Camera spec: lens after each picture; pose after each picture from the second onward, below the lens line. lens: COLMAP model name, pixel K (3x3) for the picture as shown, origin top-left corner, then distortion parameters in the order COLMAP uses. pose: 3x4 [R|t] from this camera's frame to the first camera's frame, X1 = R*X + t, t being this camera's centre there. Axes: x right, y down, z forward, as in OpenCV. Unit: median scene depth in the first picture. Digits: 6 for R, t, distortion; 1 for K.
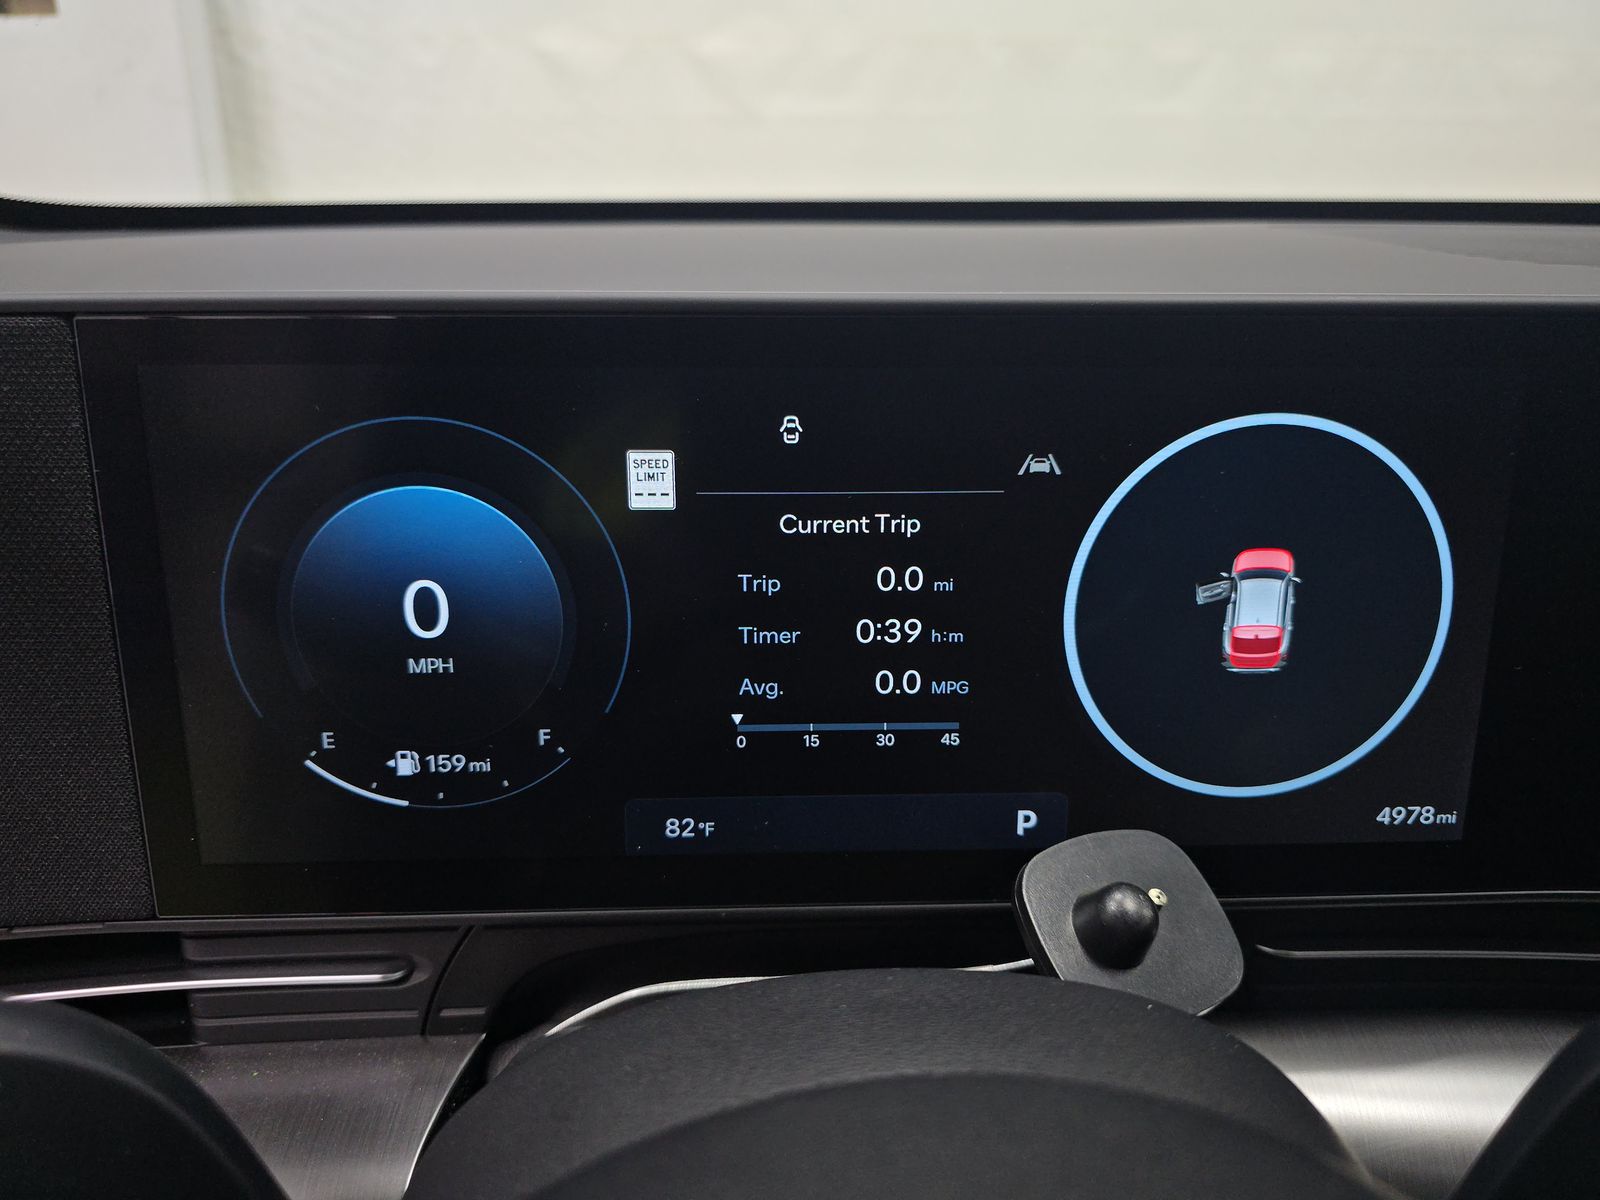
lens RADIAL K [[1050.6, 0, 808.2], [0, 1050.6, 586.6], [0, 0, 1]] dist [0.028099, -0.029113]
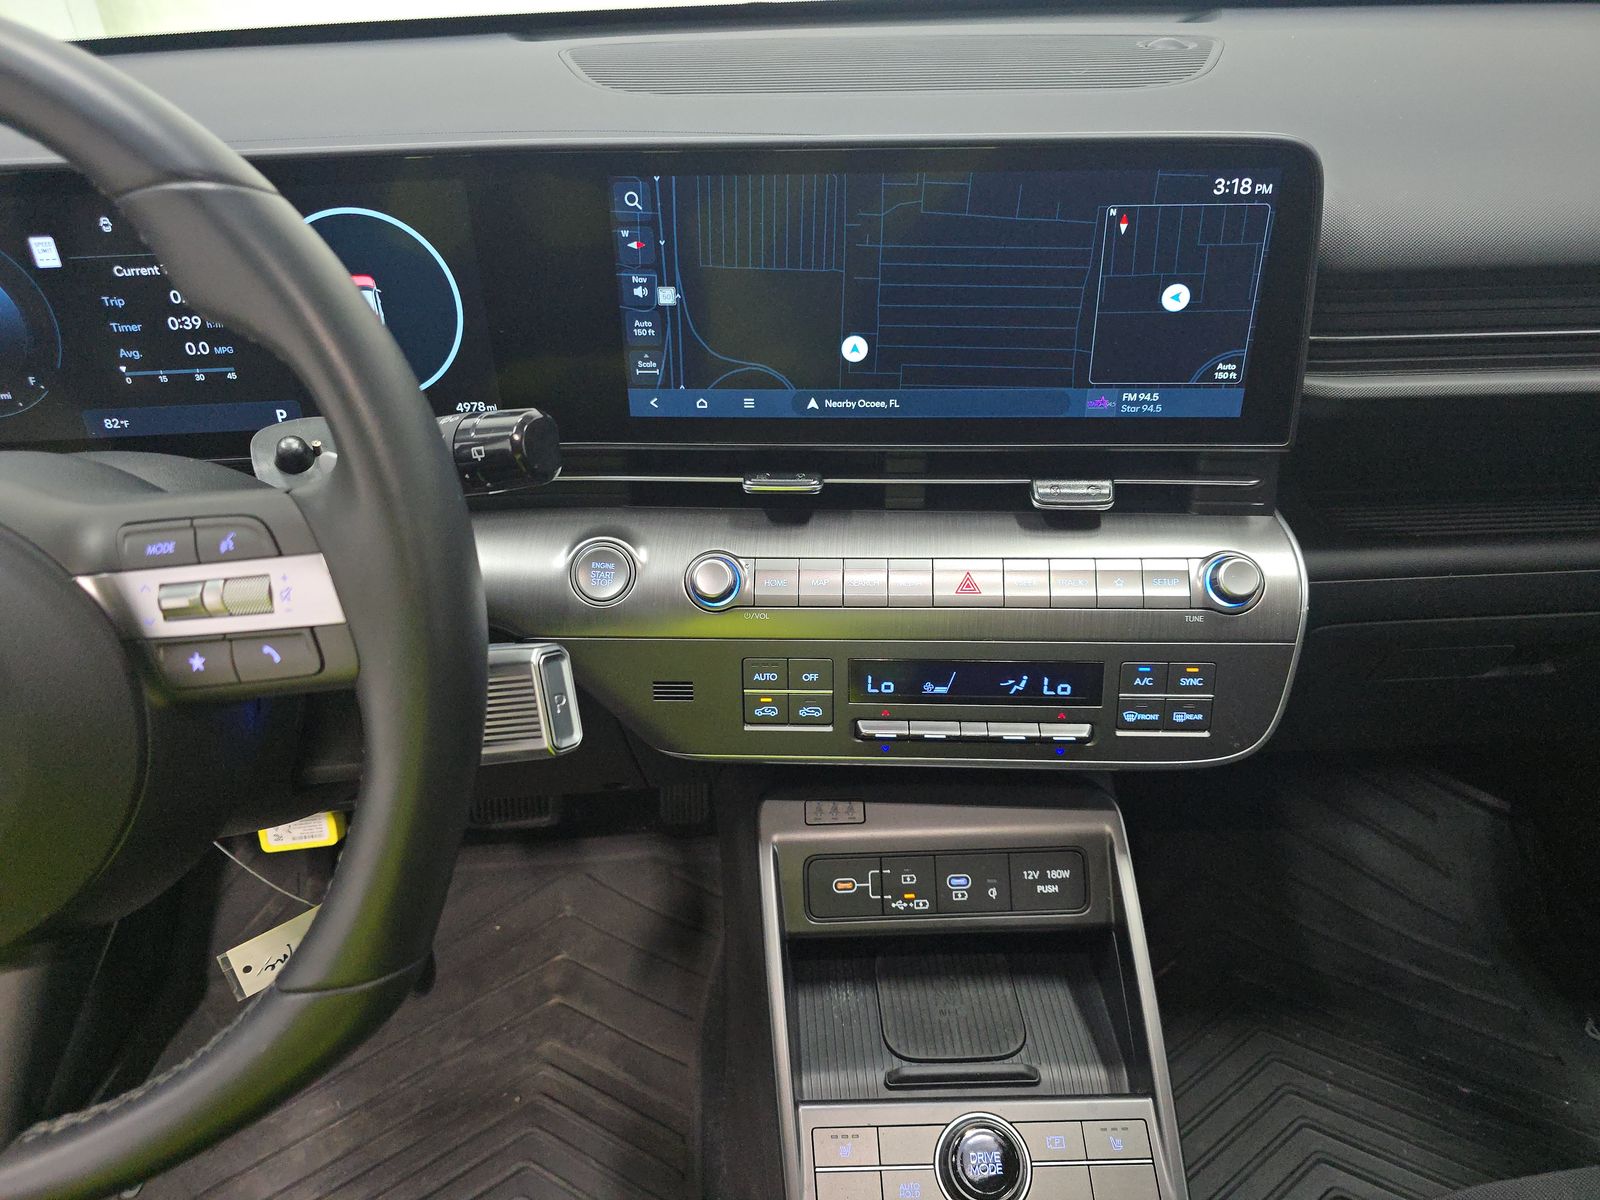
lens RADIAL K [[1050.6, 0, 788.2], [0, 1050.6, 591.9], [0, 0, 1]] dist [0.028099, -0.029113]
pose [[0.999179, -0.038556, 0.012430, 1.225581], [0.033909, 0.963899, 0.264100, 0.042939], [-0.022164, -0.263462, 0.964415, -1.187916]]
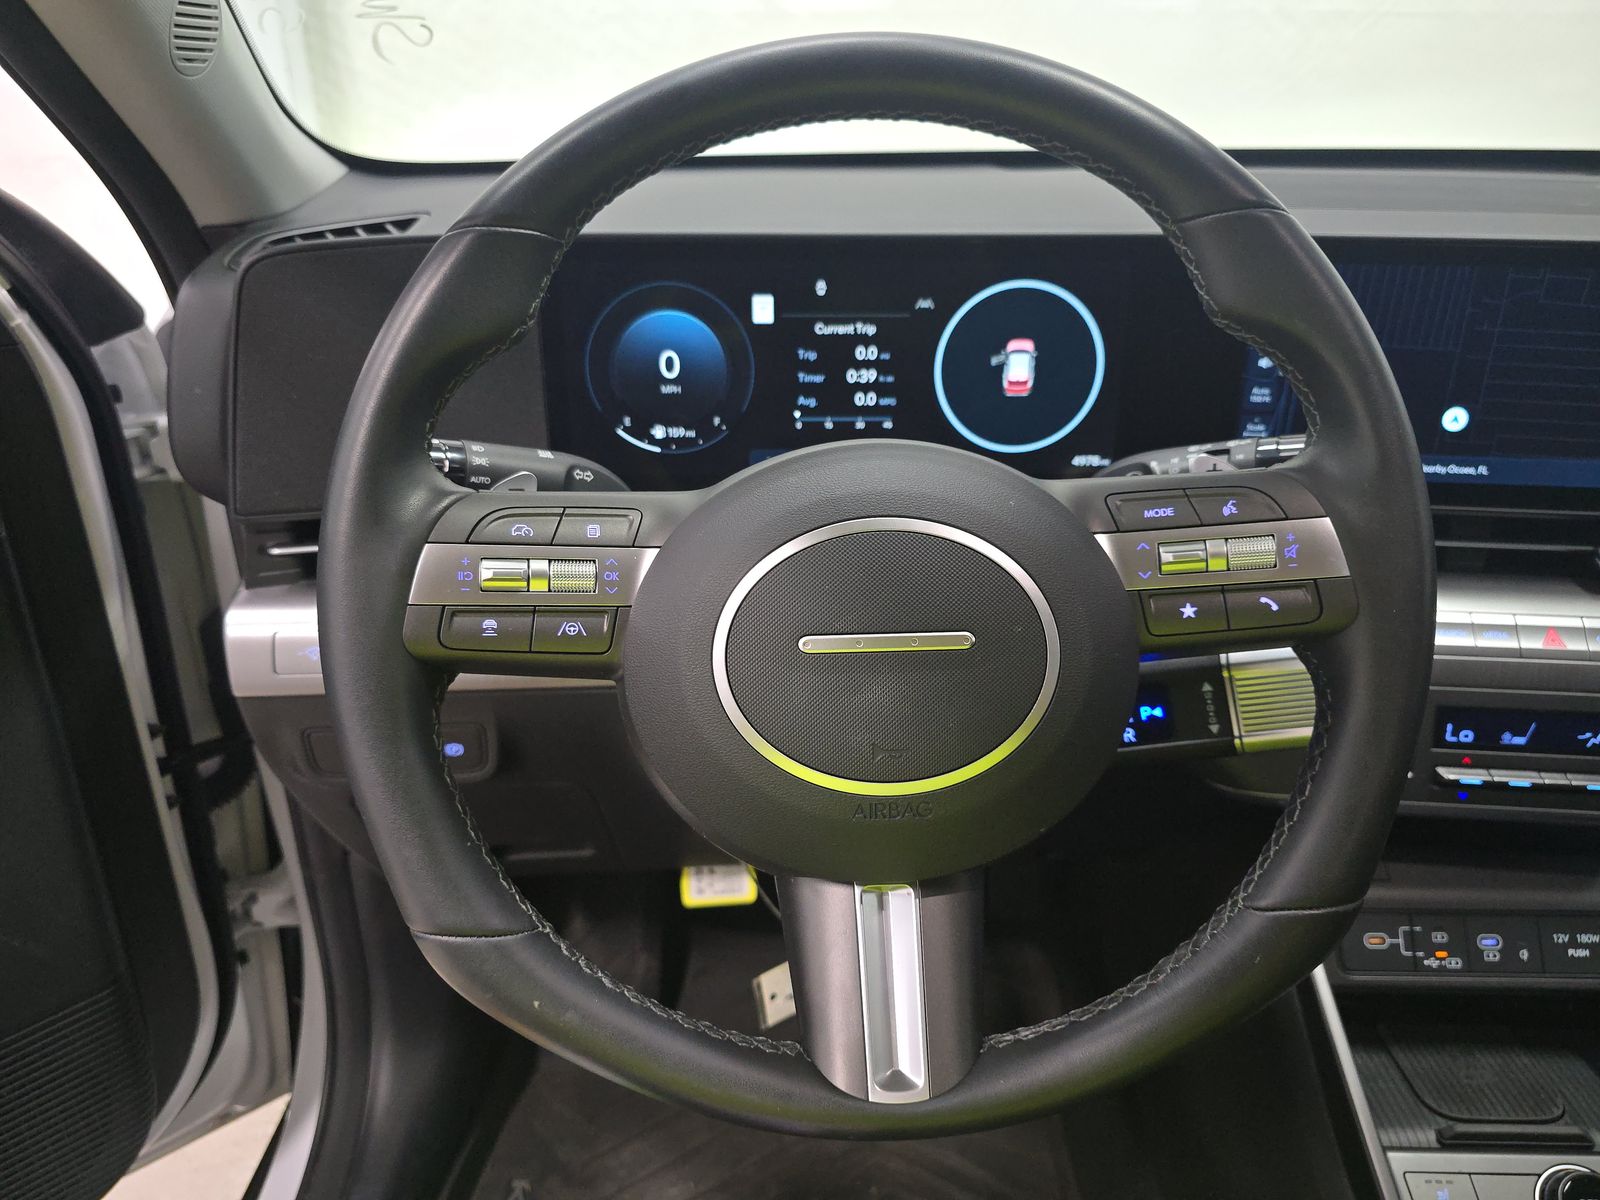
lens RADIAL K [[1050.6, 0, 807.1], [0, 1050.6, 612.4], [0, 0, 1]] dist [0.028099, -0.029113]
pose [[0.999941, 0.004868, -0.009759, -0.020700], [-0.003502, 0.990787, 0.135382, 0.248885], [0.010328, -0.135340, 0.990745, -1.422508]]
